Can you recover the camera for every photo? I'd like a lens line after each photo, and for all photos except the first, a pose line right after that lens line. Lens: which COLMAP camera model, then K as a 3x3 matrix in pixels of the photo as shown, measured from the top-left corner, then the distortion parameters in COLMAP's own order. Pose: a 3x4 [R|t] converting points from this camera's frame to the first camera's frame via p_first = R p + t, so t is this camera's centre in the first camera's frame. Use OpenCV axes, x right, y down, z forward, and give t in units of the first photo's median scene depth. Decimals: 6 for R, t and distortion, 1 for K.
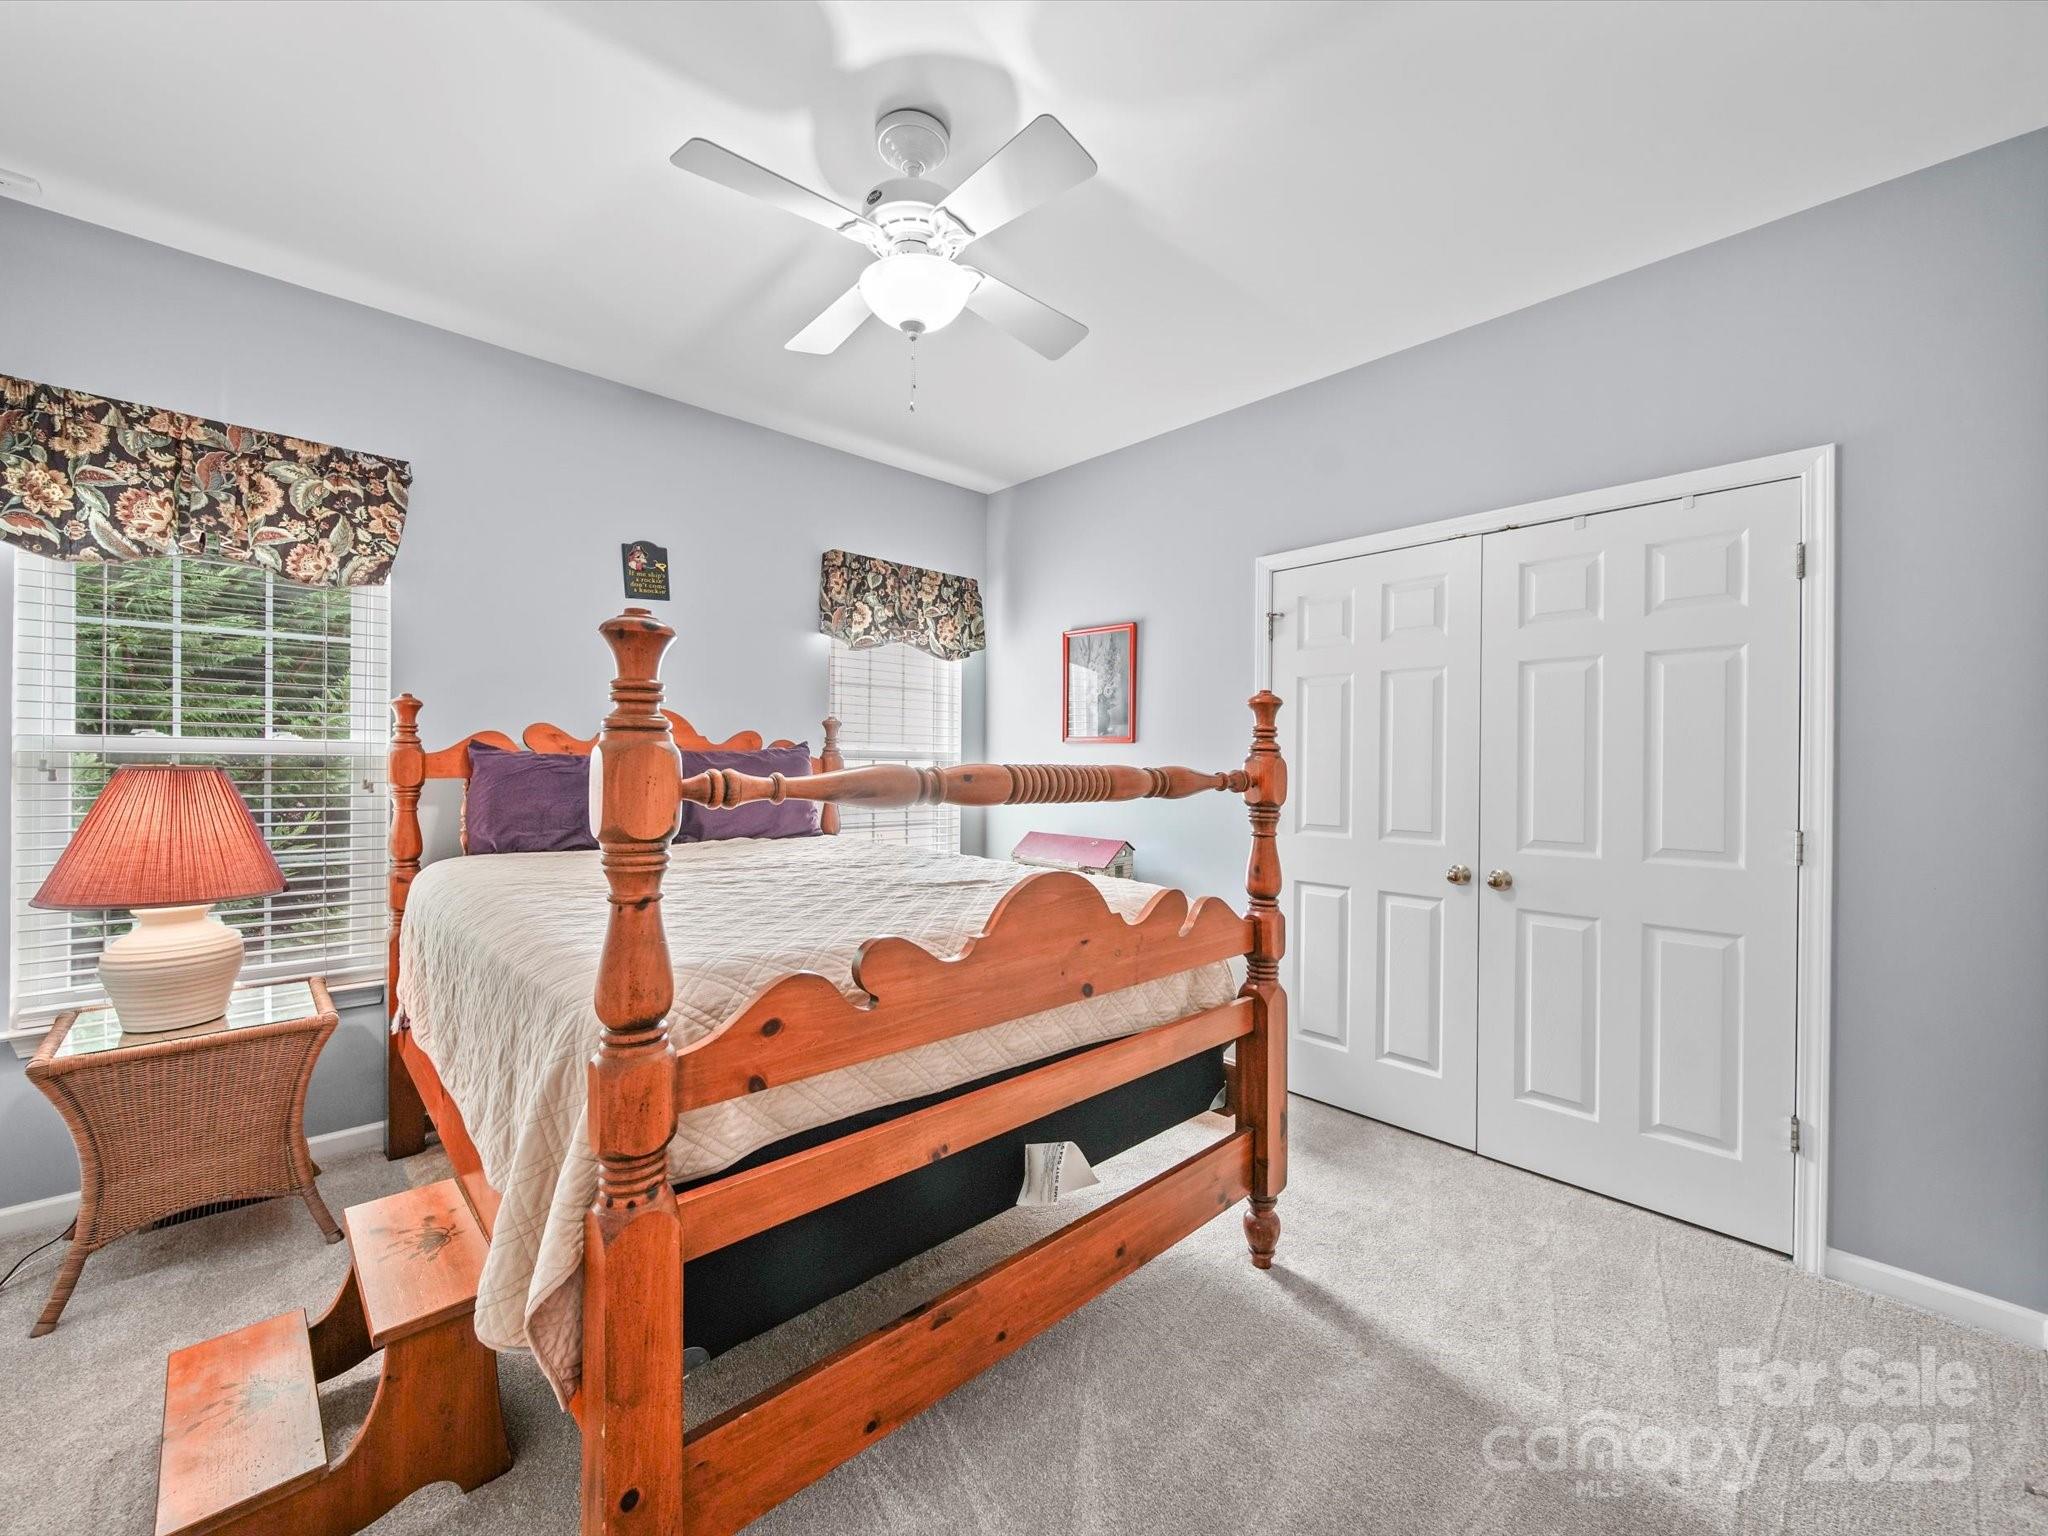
lens RADIAL K [[818.6, 0, 1035.4], [0, 818.6, 771.8], [0, 0, 1]] dist [0.002324, -0.000540]
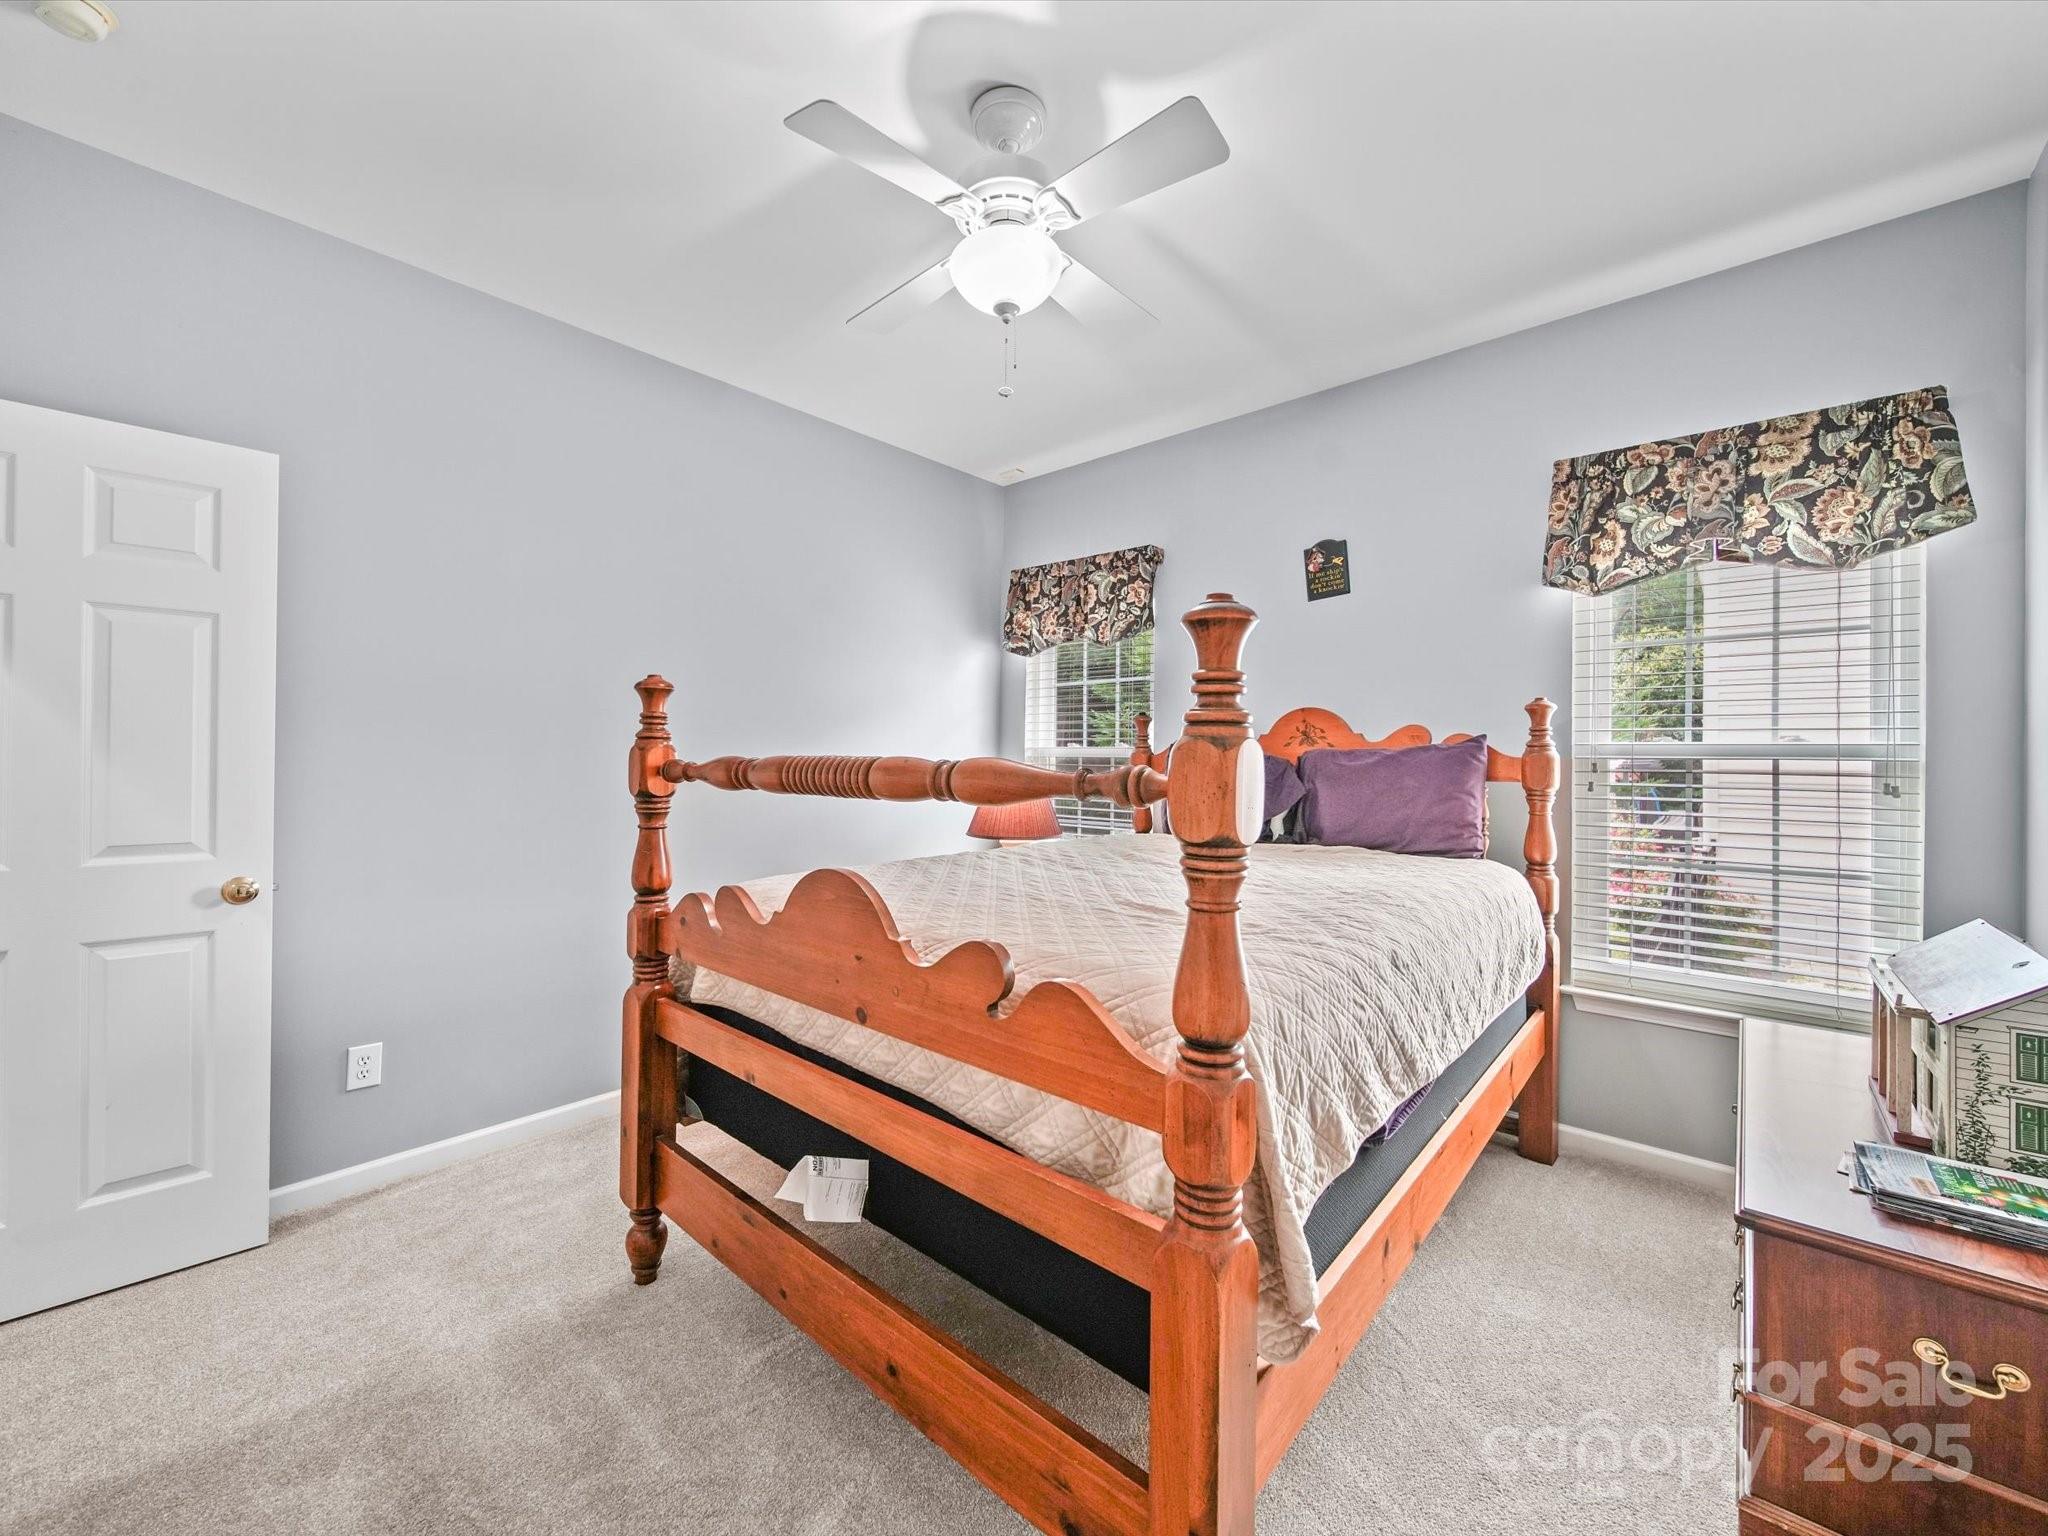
lens RADIAL K [[818.6, 0, 1029.2], [0, 818.6, 759.3], [0, 0, 1]] dist [0.002324, -0.000540]
pose [[0.075194, -0.006566, -0.997147, 0.615057], [-0.017461, 0.999816, -0.007901, -0.000736], [0.997016, 0.018005, 0.075065, 0.719674]]
